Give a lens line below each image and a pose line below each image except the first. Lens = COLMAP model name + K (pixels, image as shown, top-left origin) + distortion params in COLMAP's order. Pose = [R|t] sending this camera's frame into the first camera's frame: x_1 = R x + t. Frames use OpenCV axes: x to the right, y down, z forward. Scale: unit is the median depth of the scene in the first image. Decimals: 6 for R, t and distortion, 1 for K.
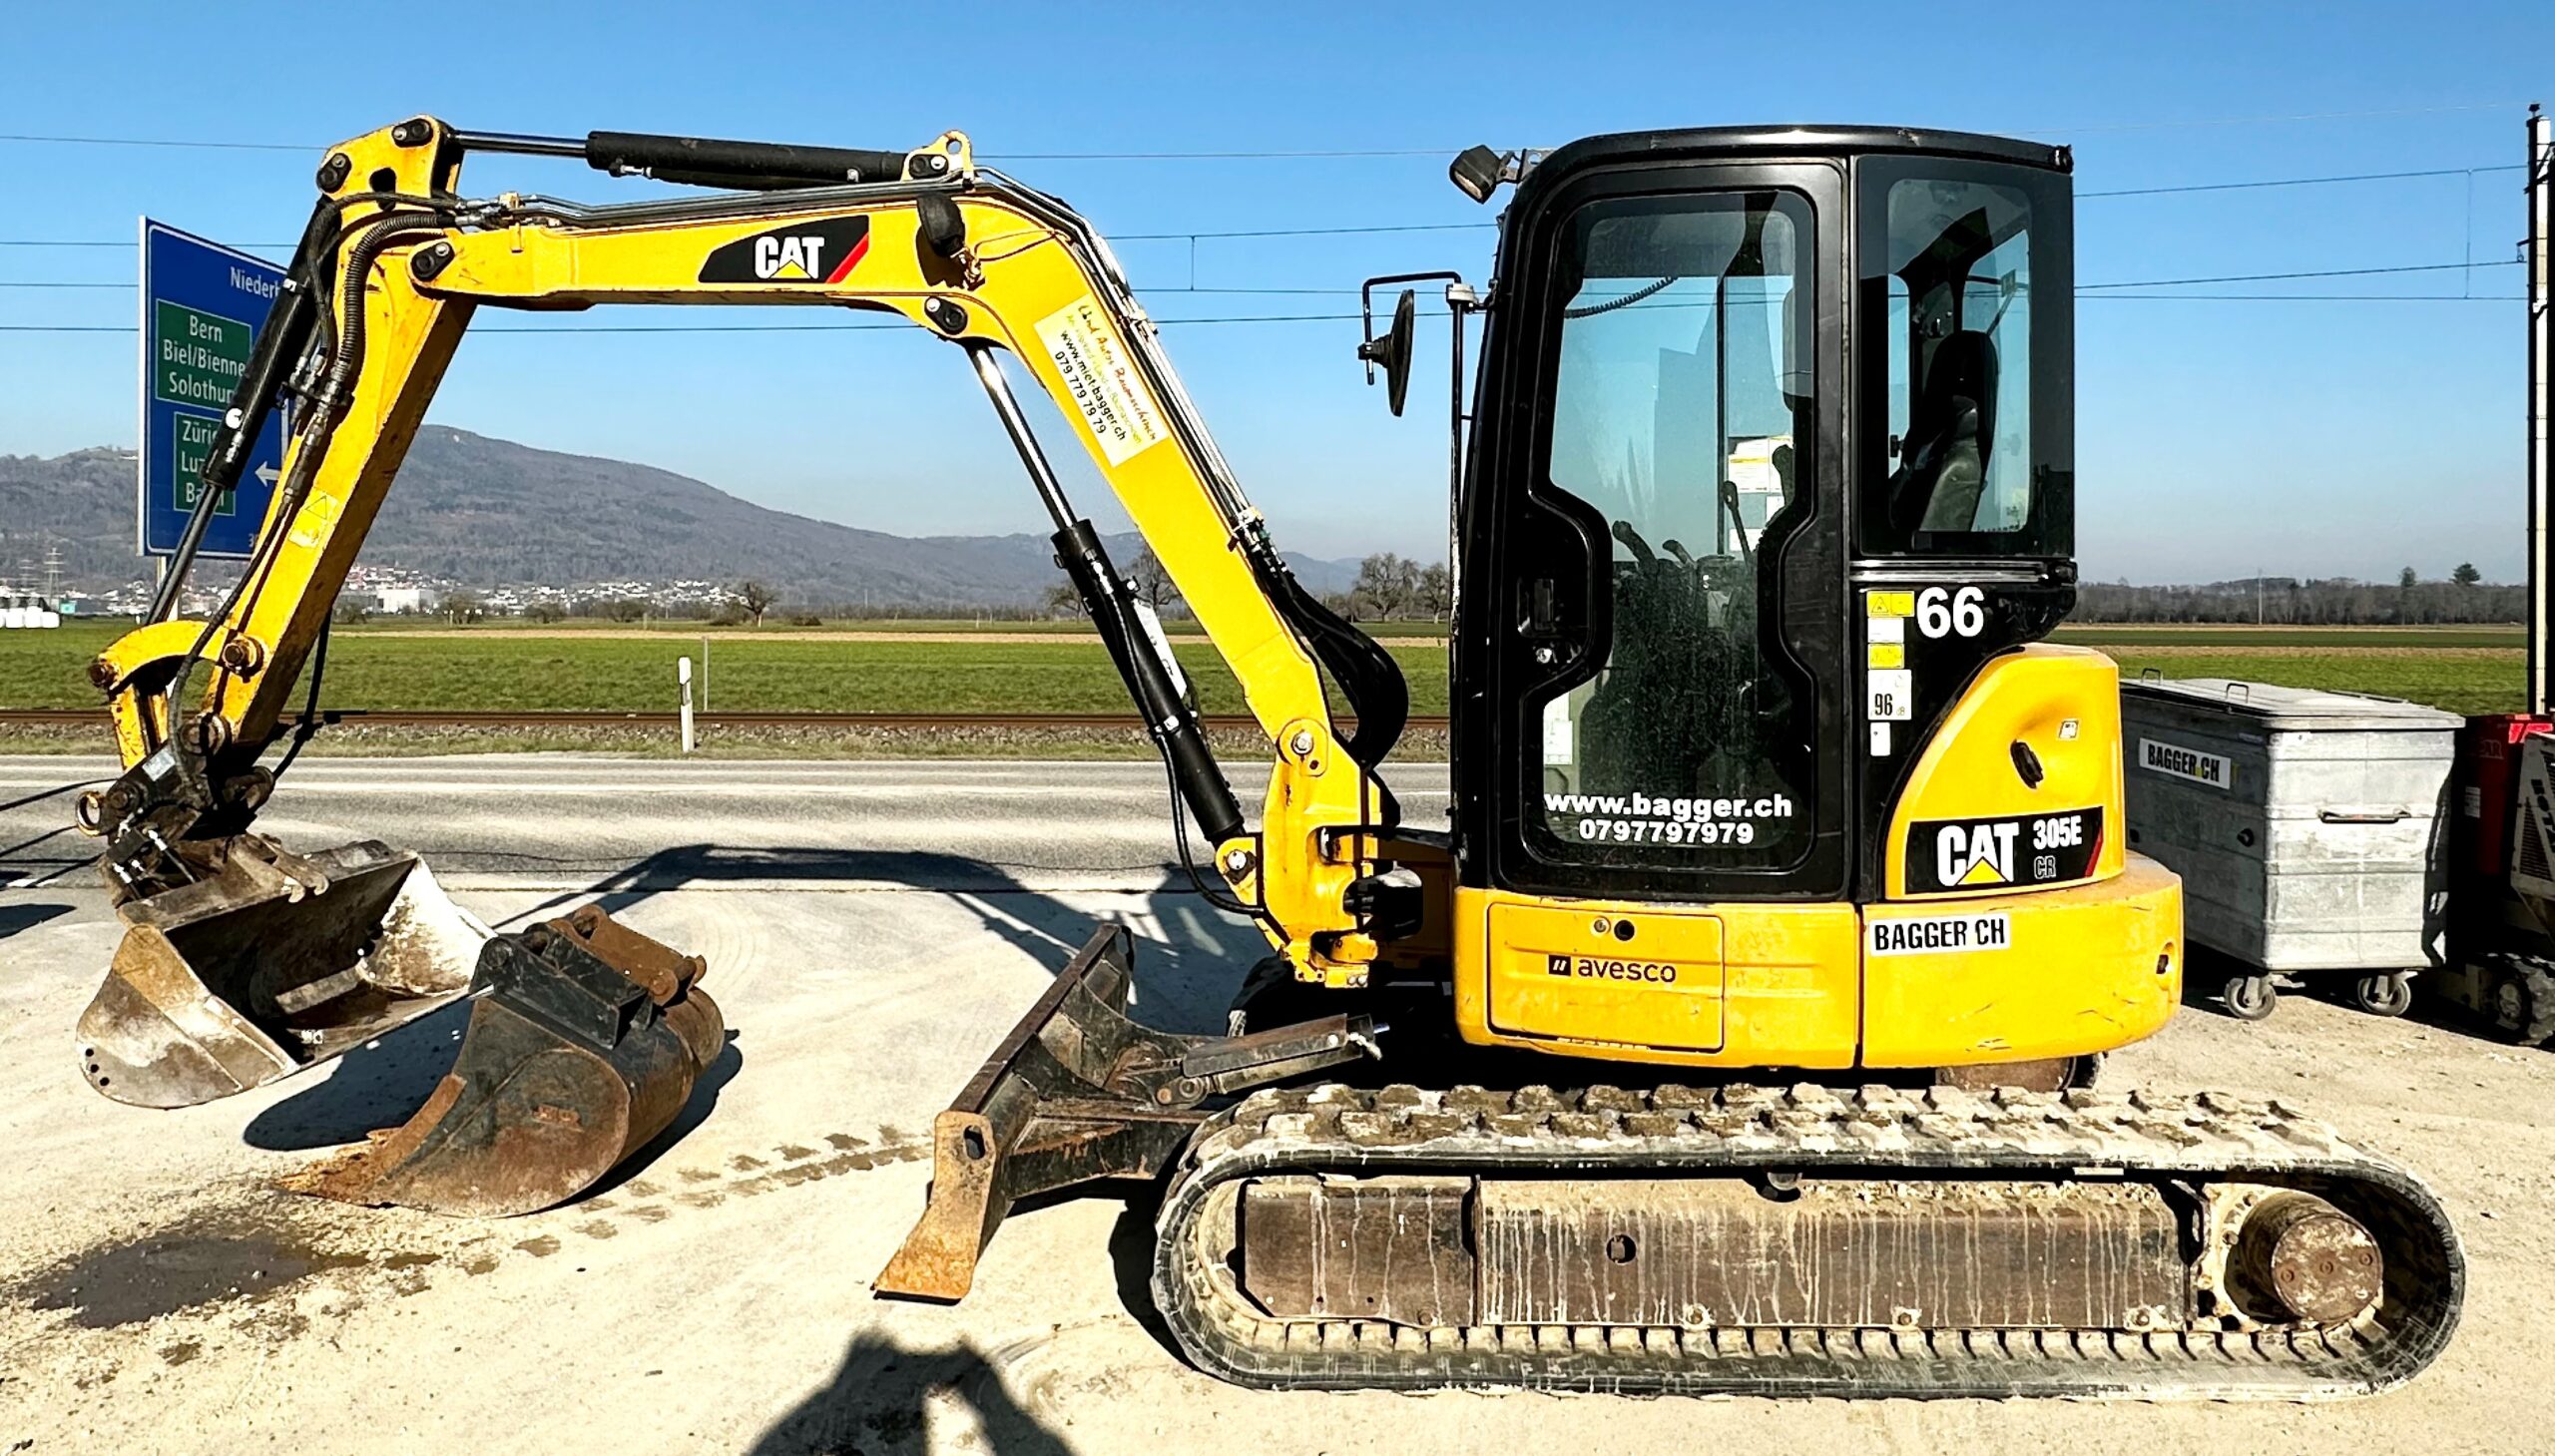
lens RADIAL K [[1664.1, 0, 1362.2], [0, 1664.1, 598.6], [0, 0, 1]] dist [-0.003127, 0.000357]
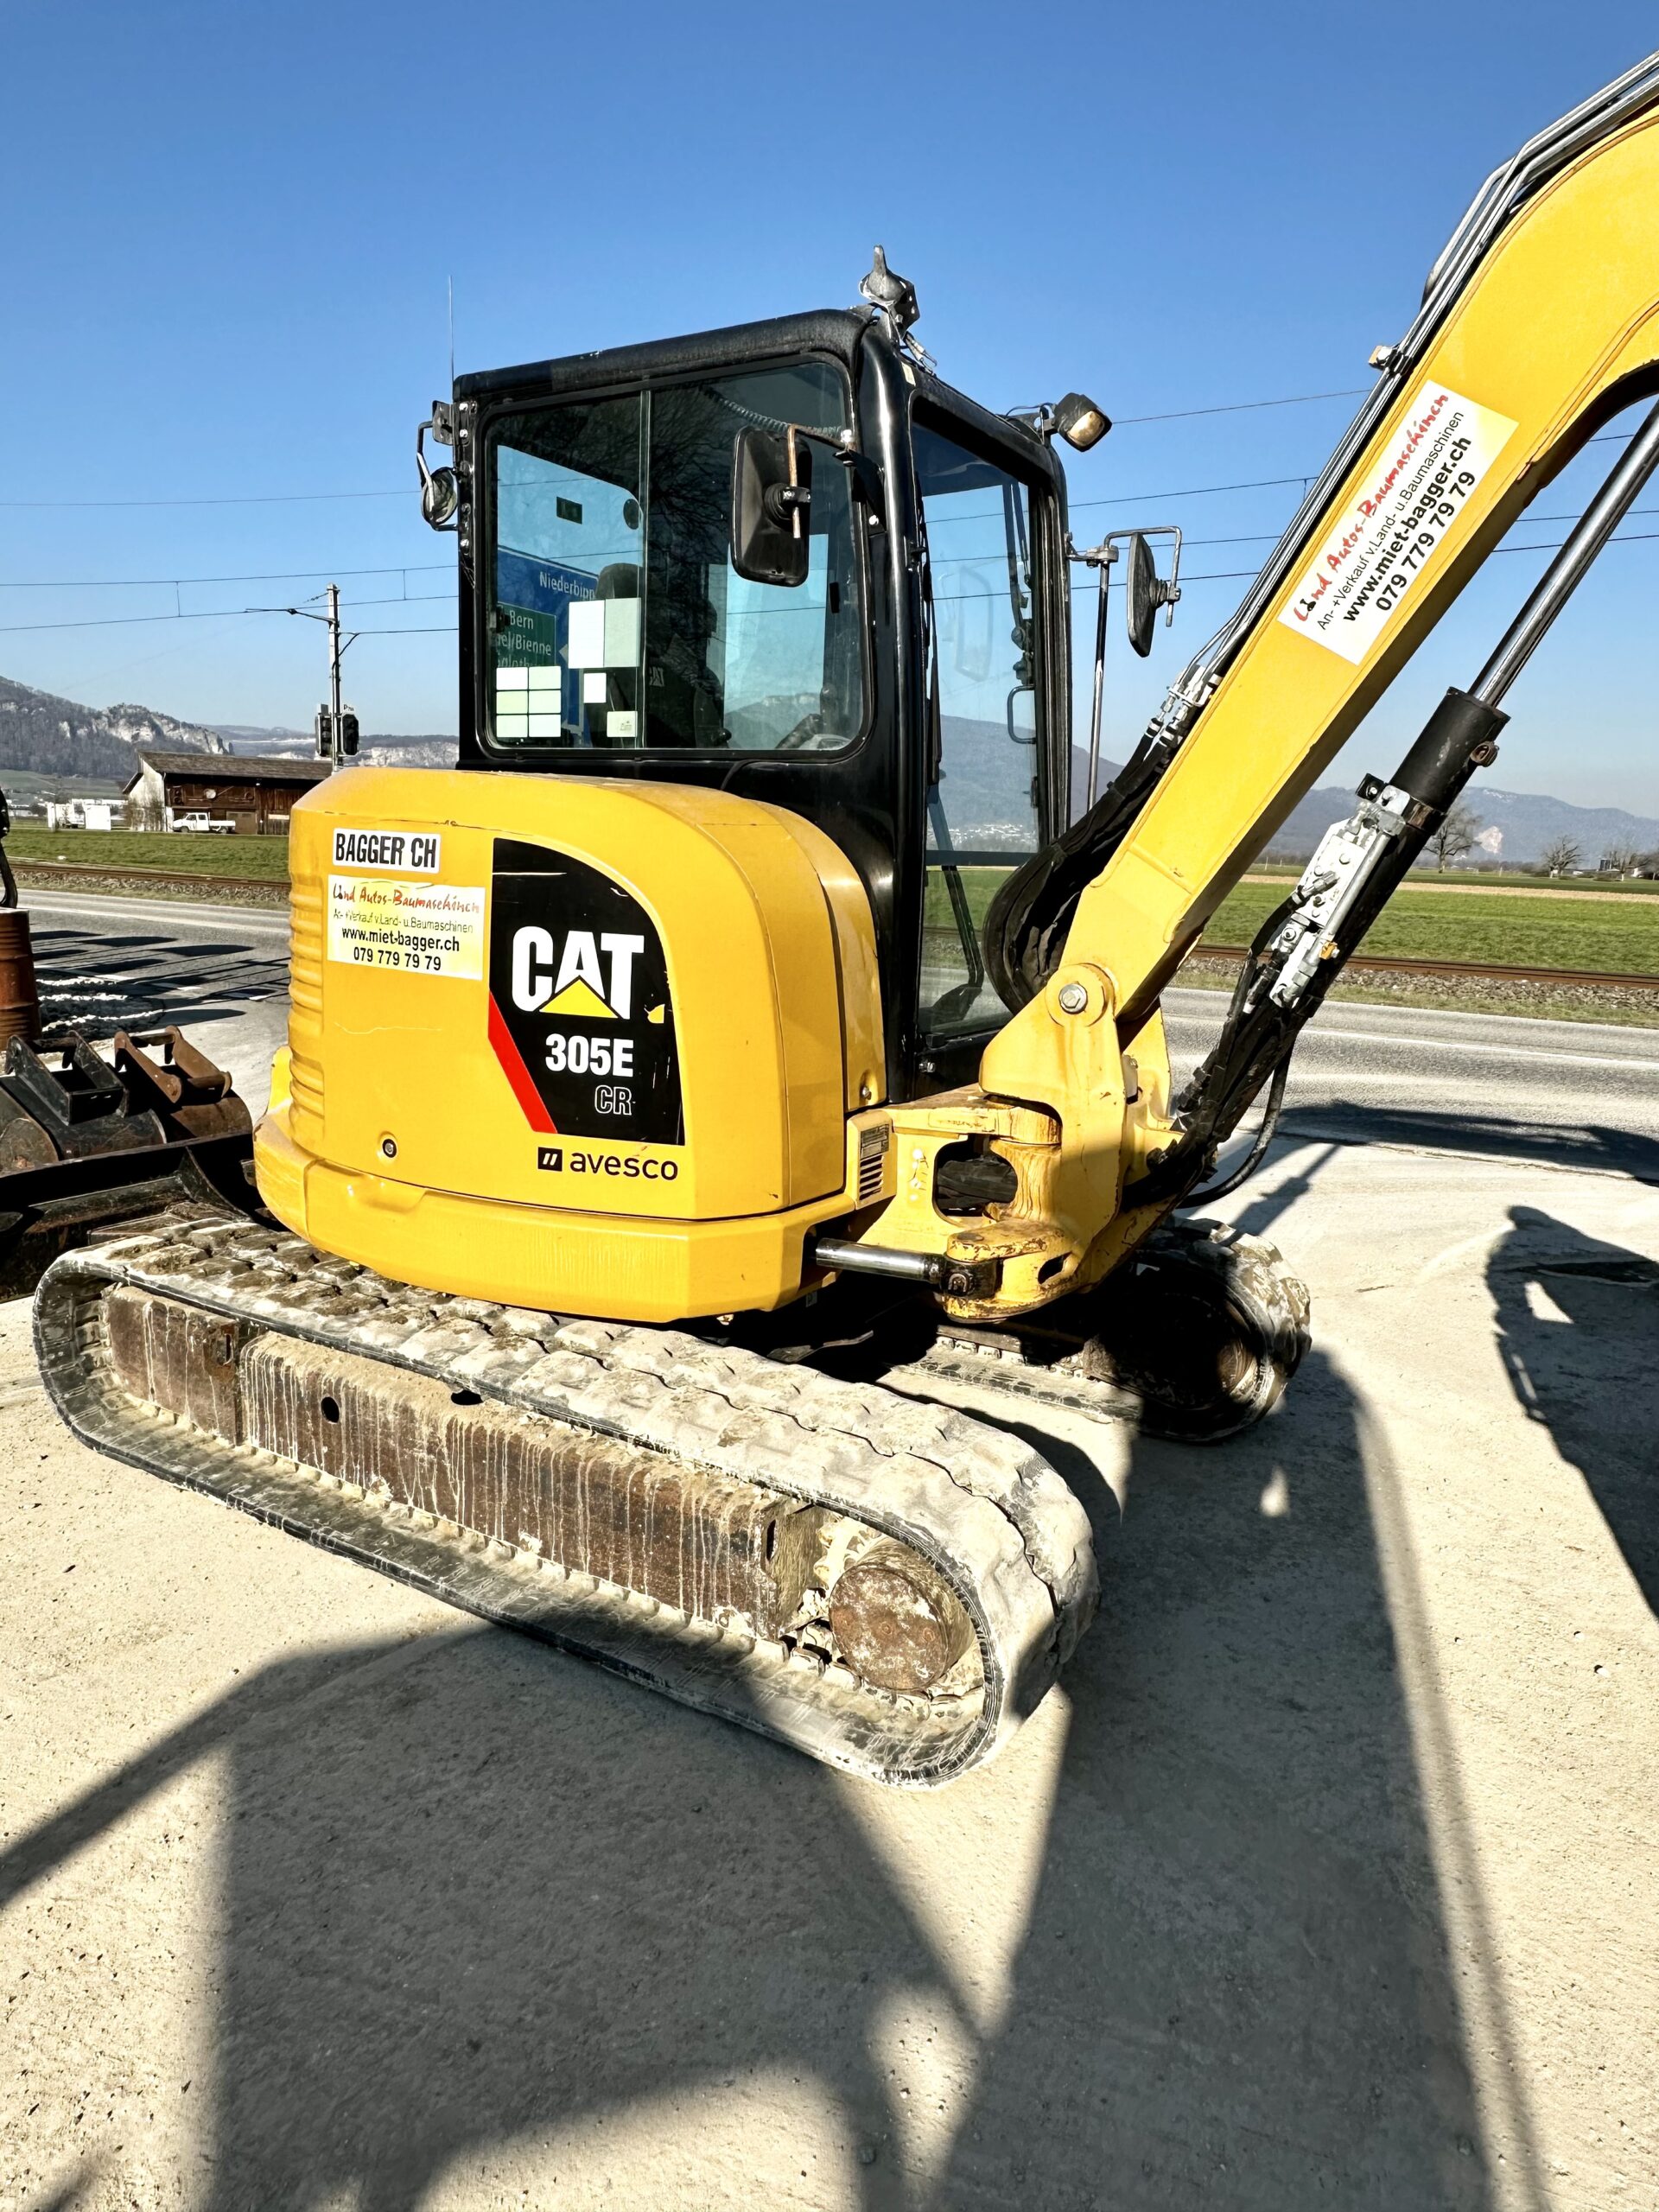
lens RADIAL K [[1421.7, 0, 829.5], [0, 1421.7, 1106.0], [0, 0, 1]] dist [0.002371, 0.002176]
pose [[0.854237, 0.122403, -0.505268, 0.822606], [-0.029490, 0.981732, 0.187971, 0.019887], [0.519046, -0.145672, 0.842242, 0.409311]]
